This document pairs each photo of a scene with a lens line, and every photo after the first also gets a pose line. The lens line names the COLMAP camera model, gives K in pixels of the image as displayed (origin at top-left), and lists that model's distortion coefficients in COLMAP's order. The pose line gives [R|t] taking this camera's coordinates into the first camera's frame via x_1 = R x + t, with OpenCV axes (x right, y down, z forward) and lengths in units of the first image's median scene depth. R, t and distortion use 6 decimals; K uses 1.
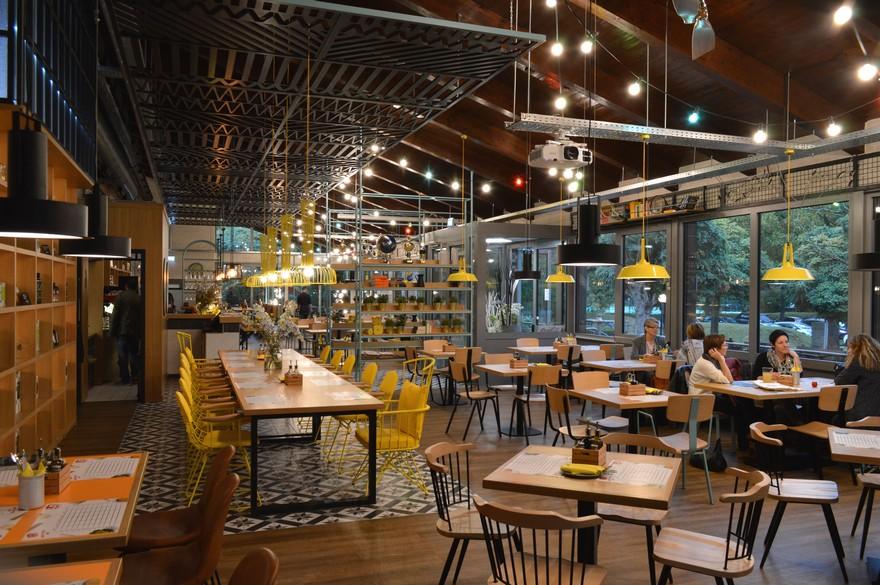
lens RADIAL K [[679.6, 0, 438.7], [0, 679.6, 293.1], [0, 0, 1]] dist [-0.011177, -0.002078]
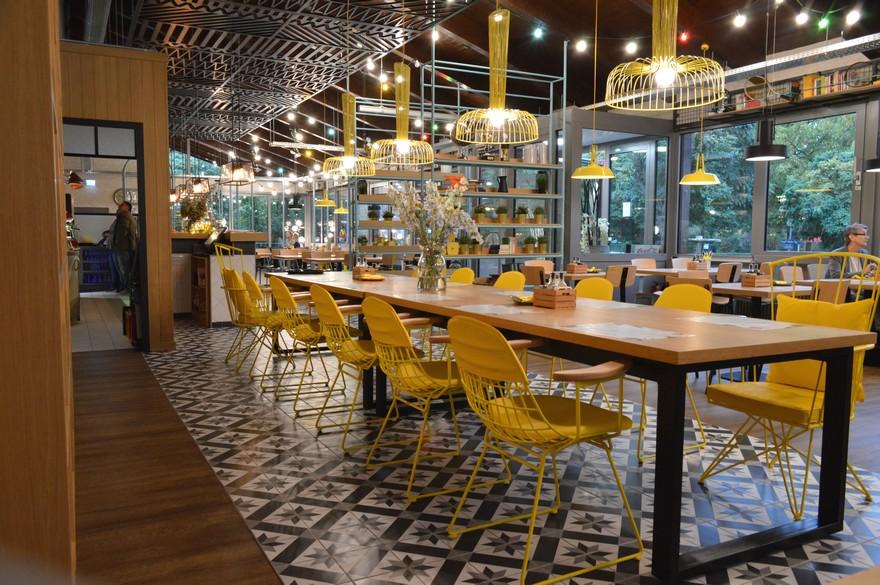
lens RADIAL K [[679.6, 0, 439.9], [0, 679.6, 293.0], [0, 0, 1]] dist [-0.011177, -0.002078]
pose [[0.990275, -0.012698, 0.138544, -0.233424], [0.001330, 0.996645, 0.081837, 0.047210], [-0.139119, -0.080857, 0.986969, 0.285230]]
